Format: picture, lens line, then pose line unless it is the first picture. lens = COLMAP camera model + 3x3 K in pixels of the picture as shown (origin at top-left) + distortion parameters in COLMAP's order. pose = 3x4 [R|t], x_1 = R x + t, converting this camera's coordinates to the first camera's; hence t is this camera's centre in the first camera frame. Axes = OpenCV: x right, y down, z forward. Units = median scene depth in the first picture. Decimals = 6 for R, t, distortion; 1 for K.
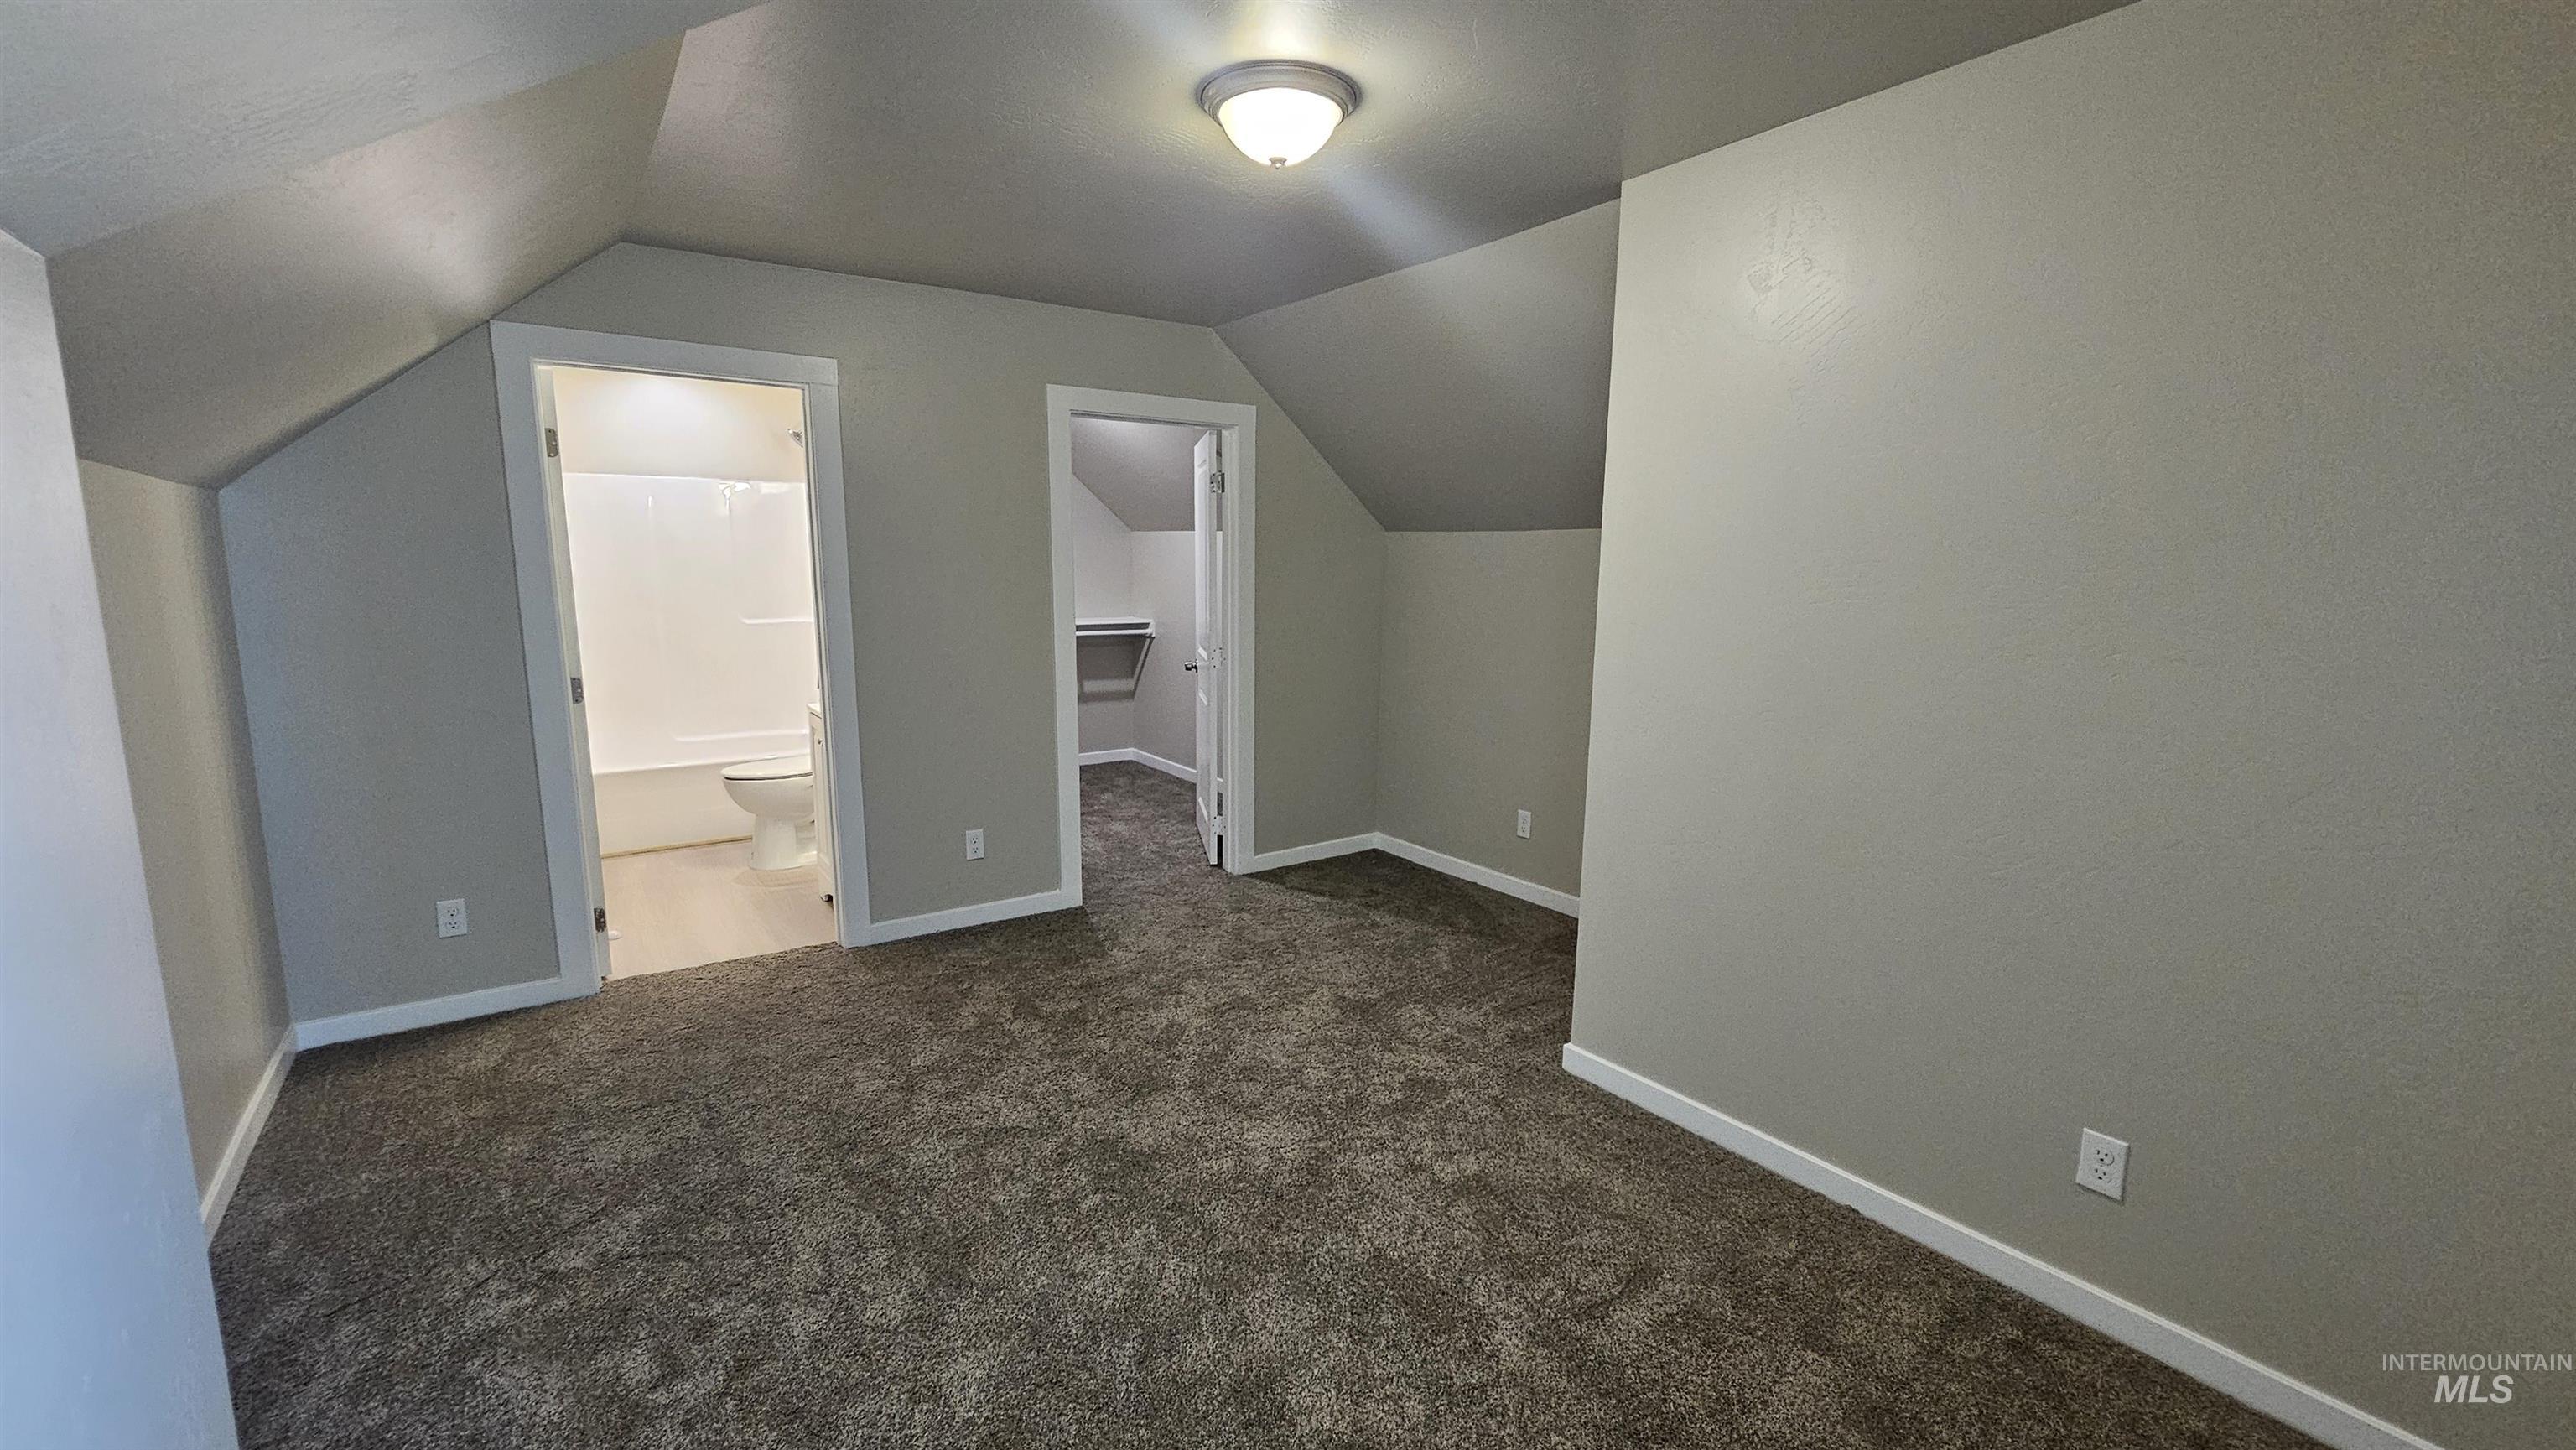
lens RADIAL K [[1060.3, 0, 1276.5], [0, 1060.3, 723.4], [0, 0, 1]] dist [0.000795, 0.000349]
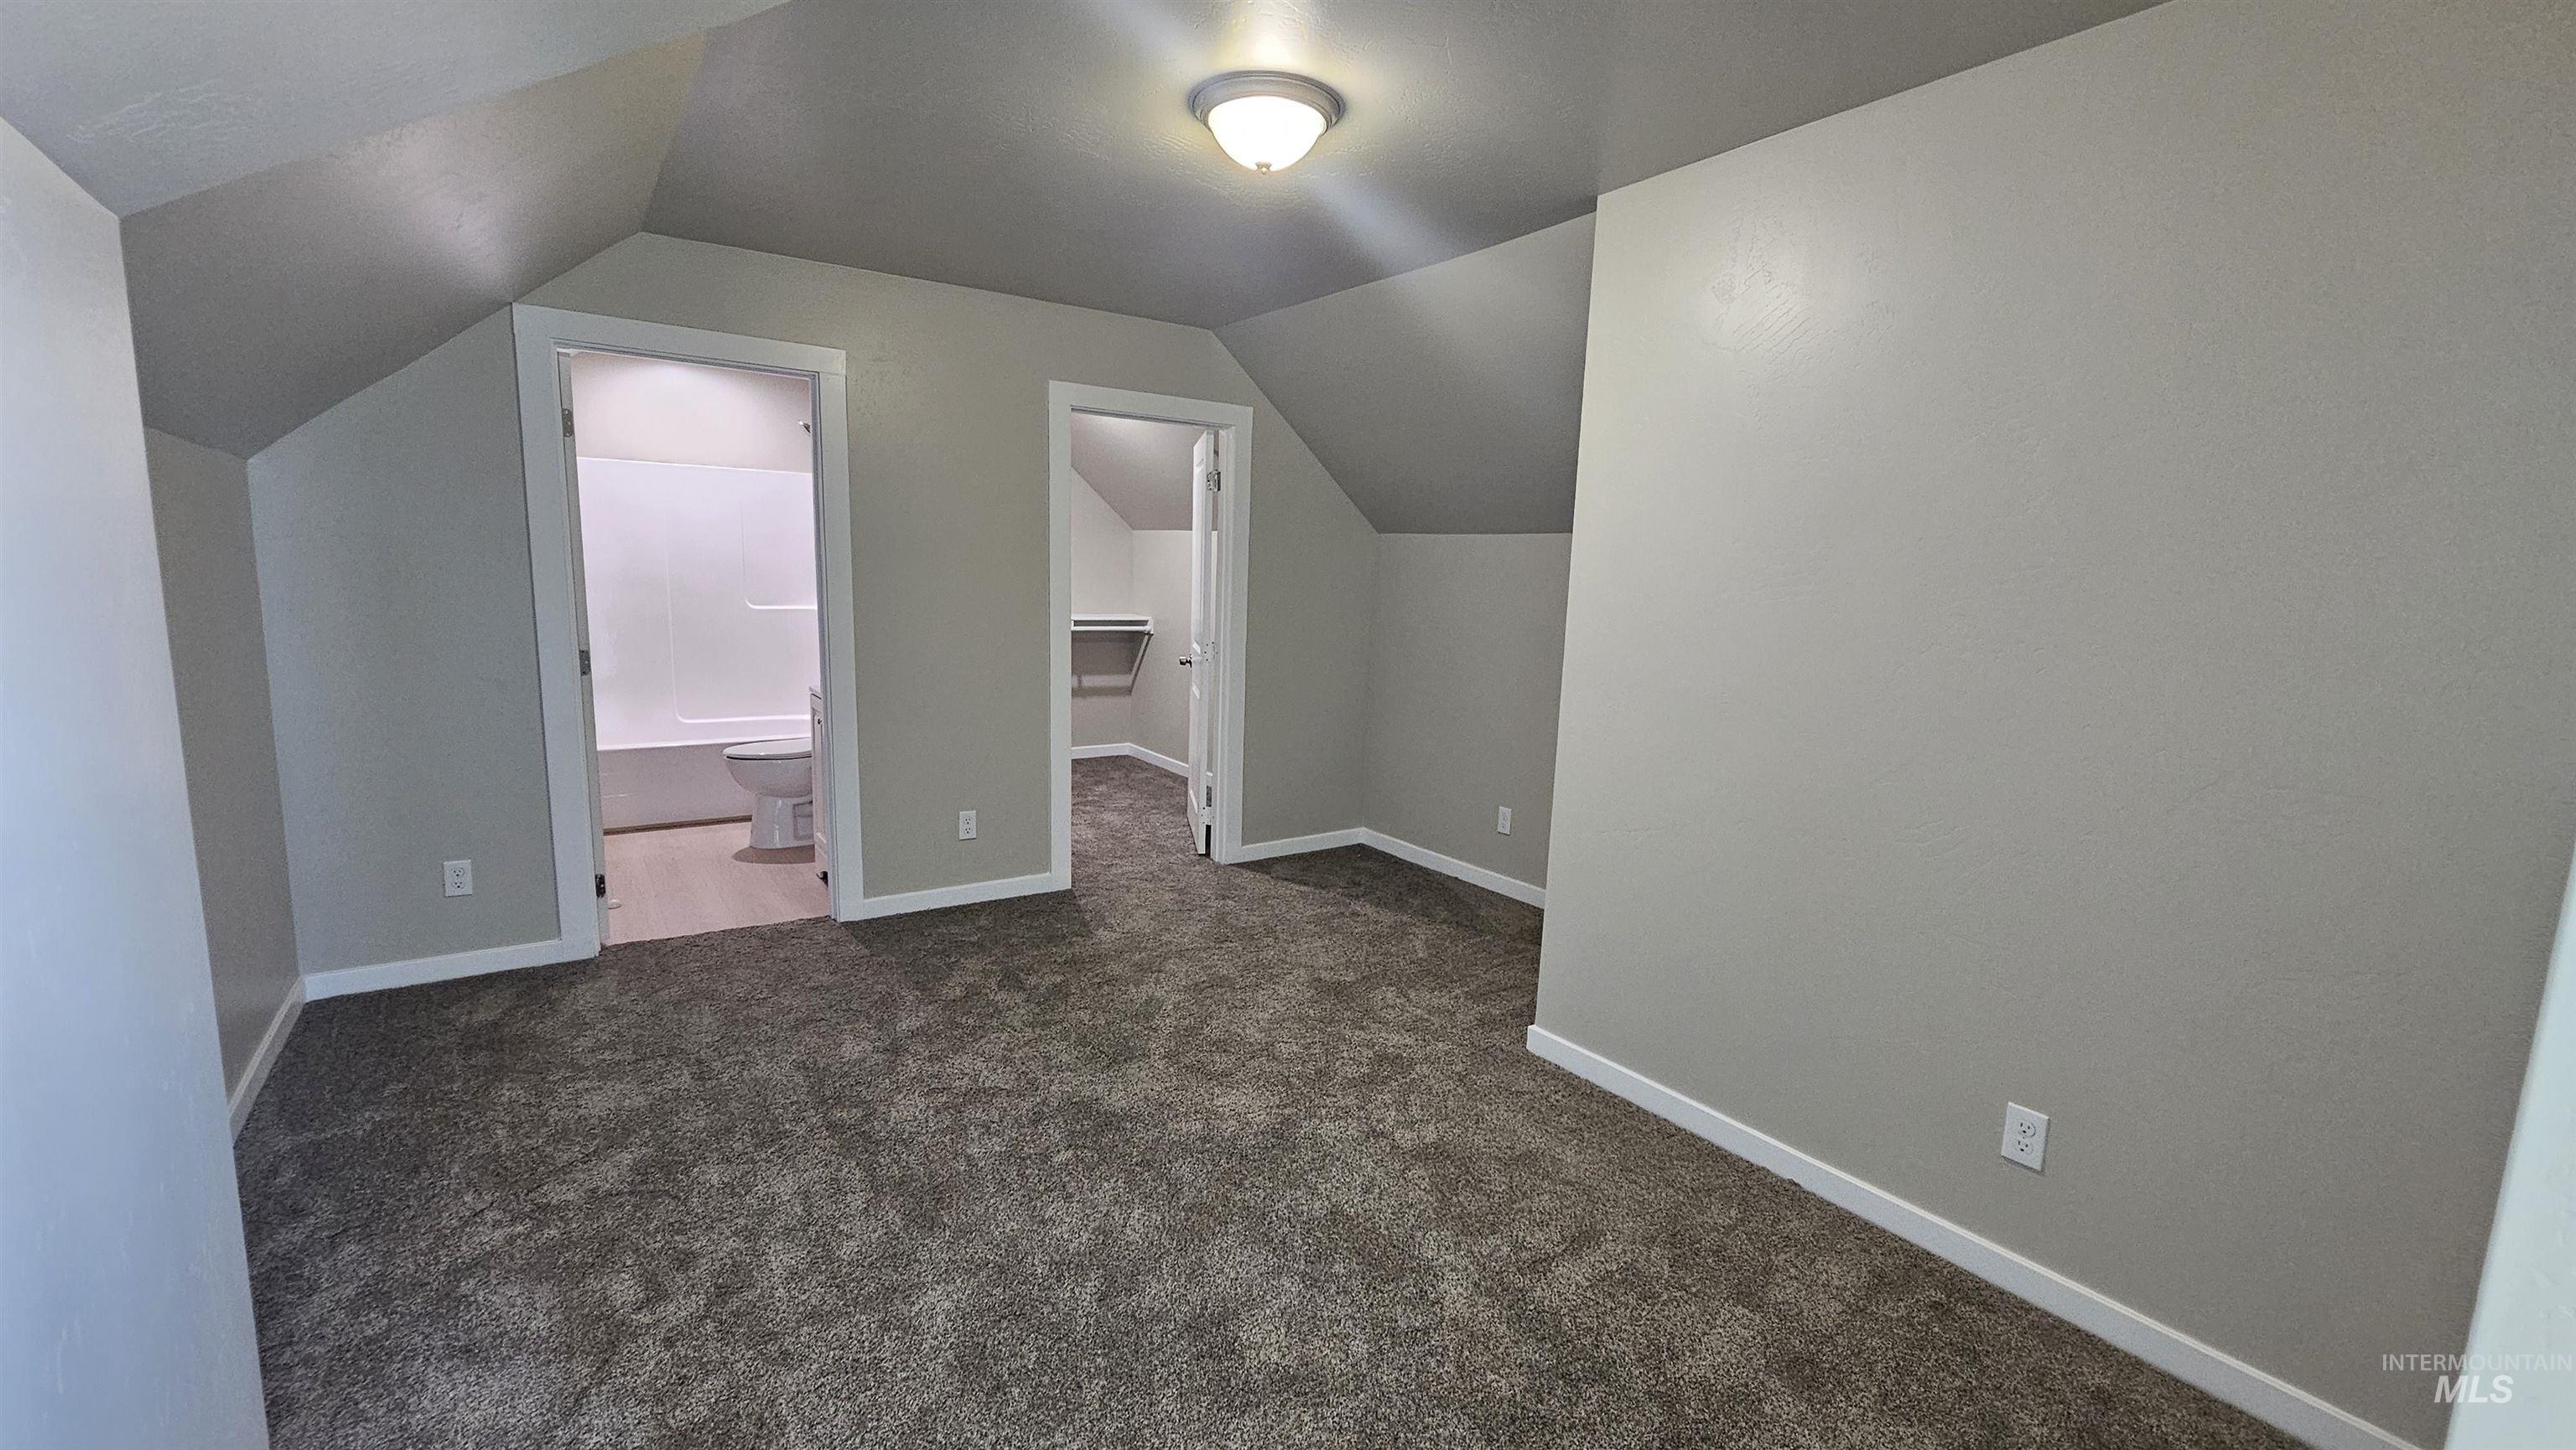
lens RADIAL K [[1056.0, 0, 1277.1], [0, 1056.0, 722.3], [0, 0, 1]] dist [0.001060, 0.000458]
pose [[0.999693, 0.024625, -0.002654, 0.027481], [-0.024649, 0.999653, -0.009273, 0.028811], [0.002425, 0.009336, 0.999953, -0.041109]]
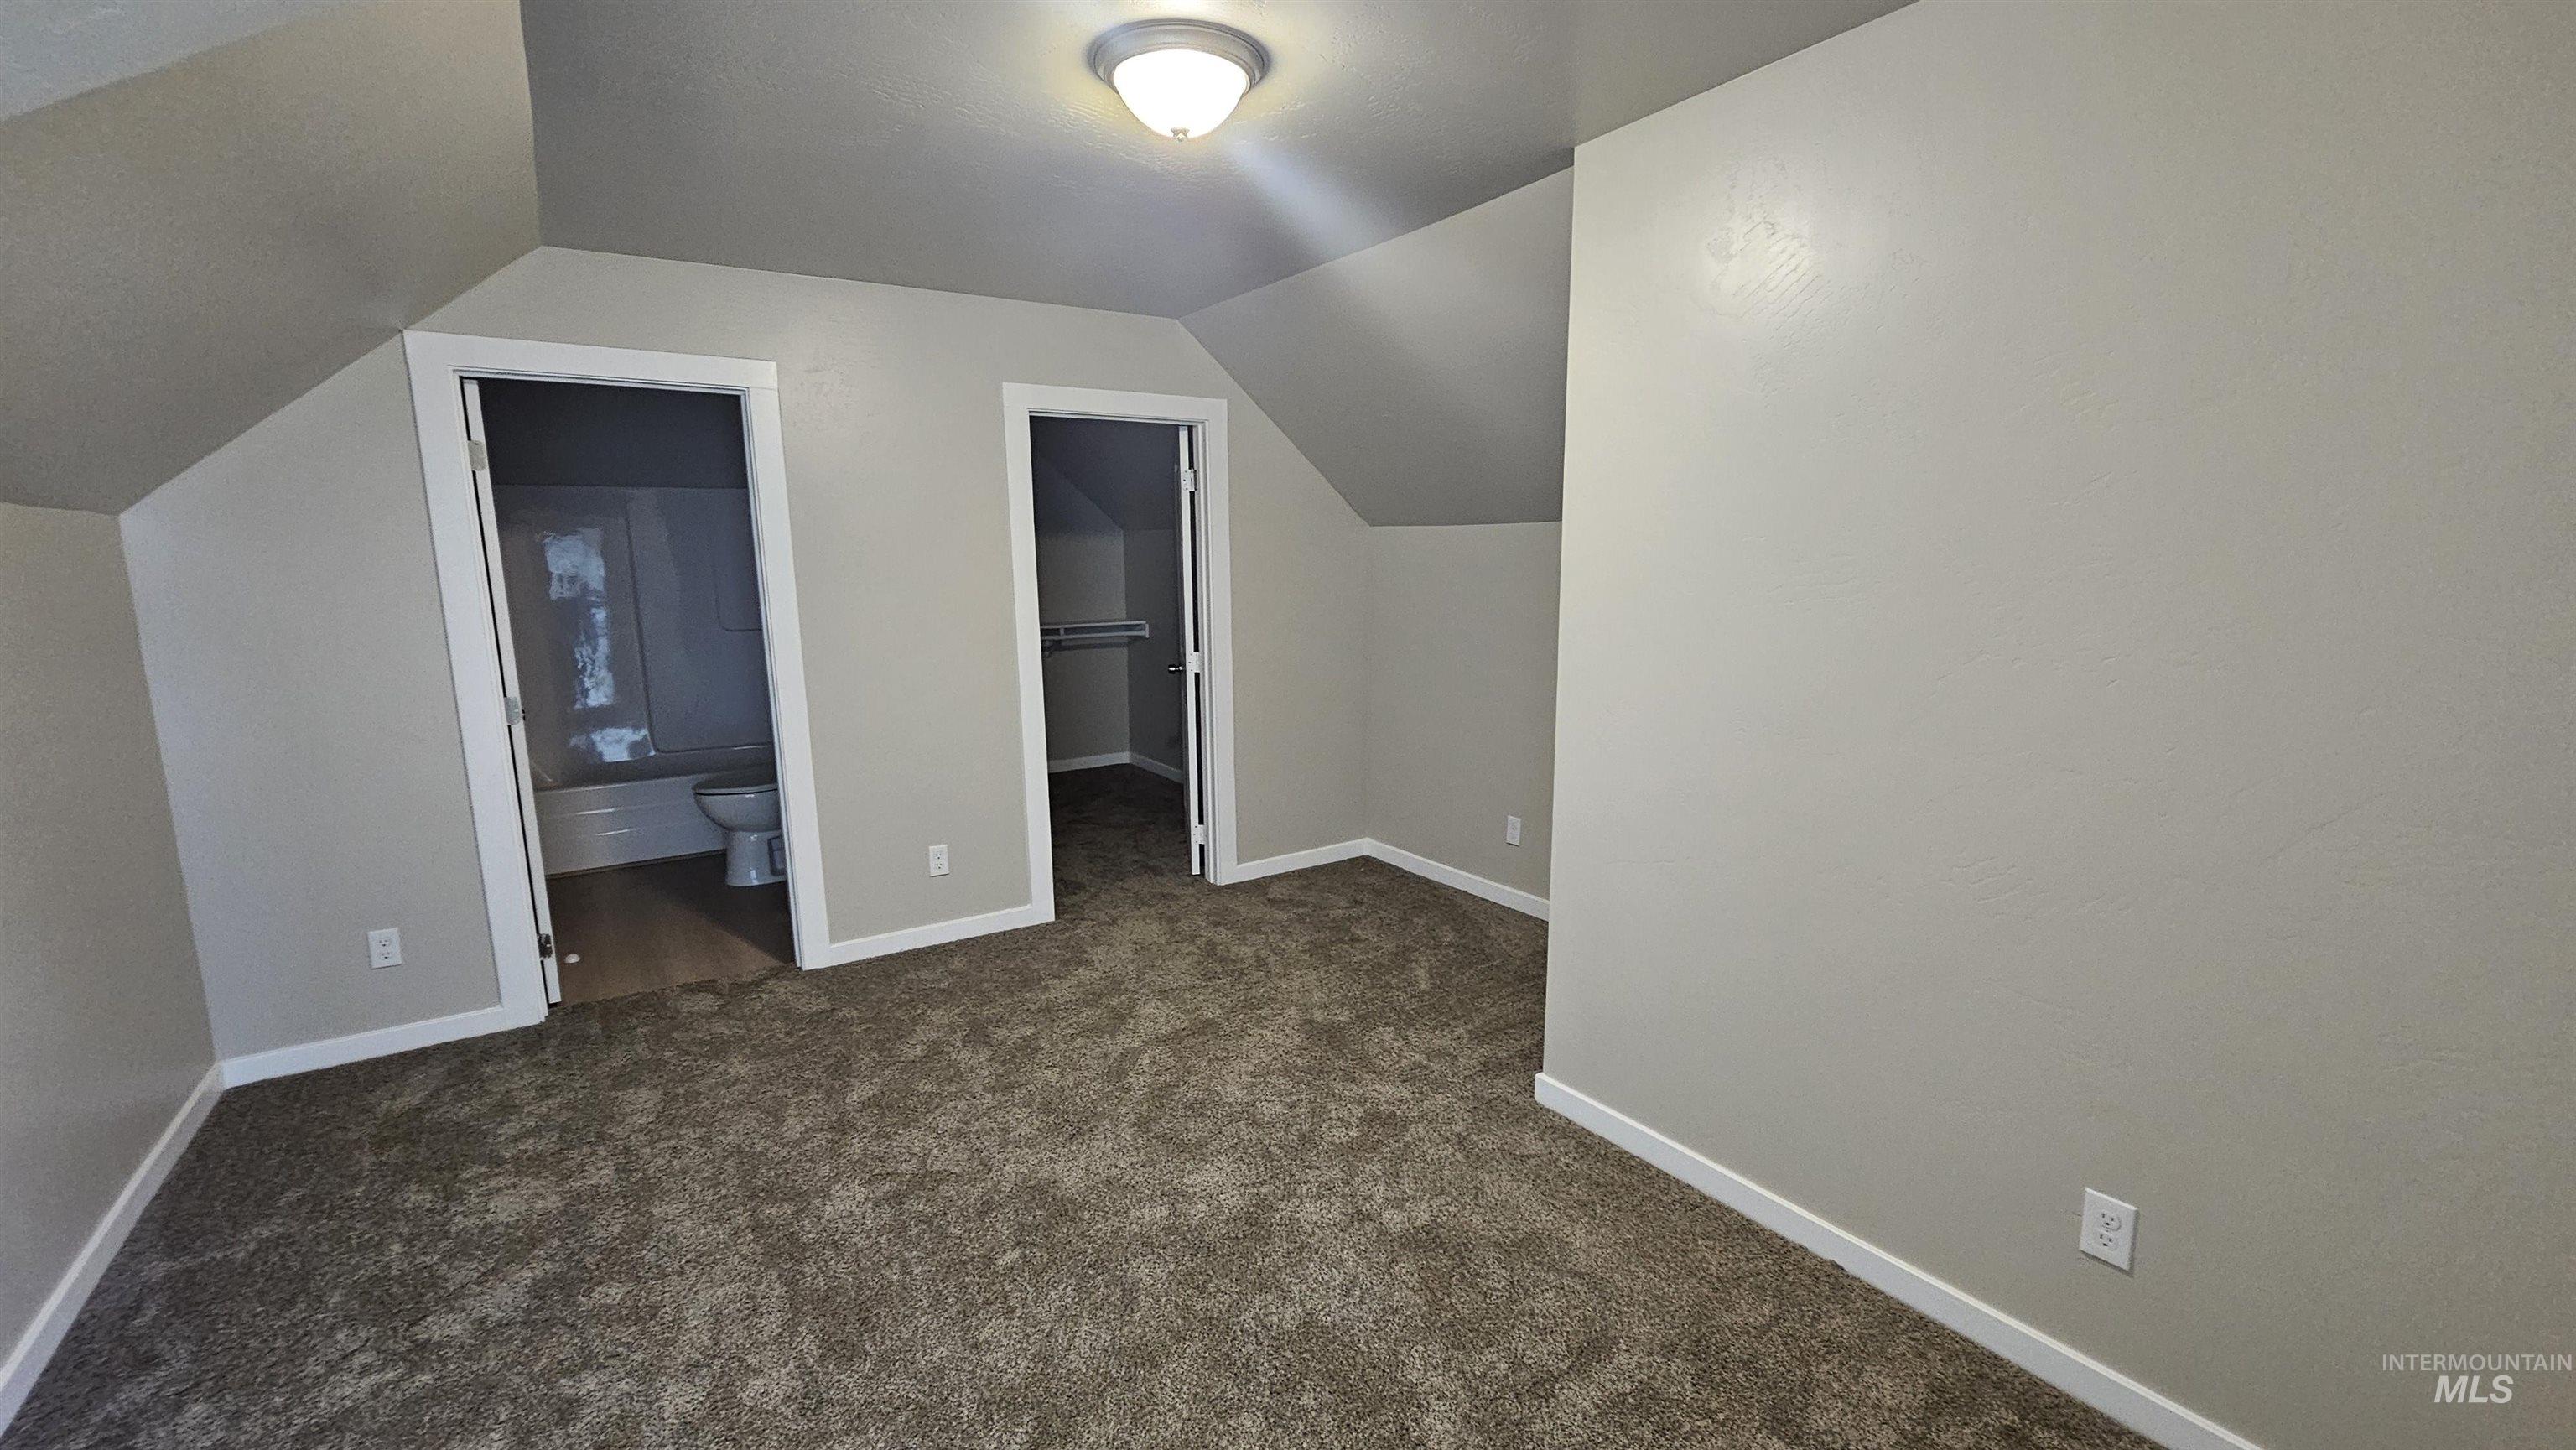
lens RADIAL K [[1056.0, 0, 1277.1], [0, 1056.0, 722.3], [0, 0, 1]] dist [0.001060, 0.000458]
pose [[0.999442, -0.015719, -0.029474, 0.095427], [0.015891, 0.999858, 0.005615, -0.021855], [0.029381, -0.006080, 0.999550, 0.079290]]
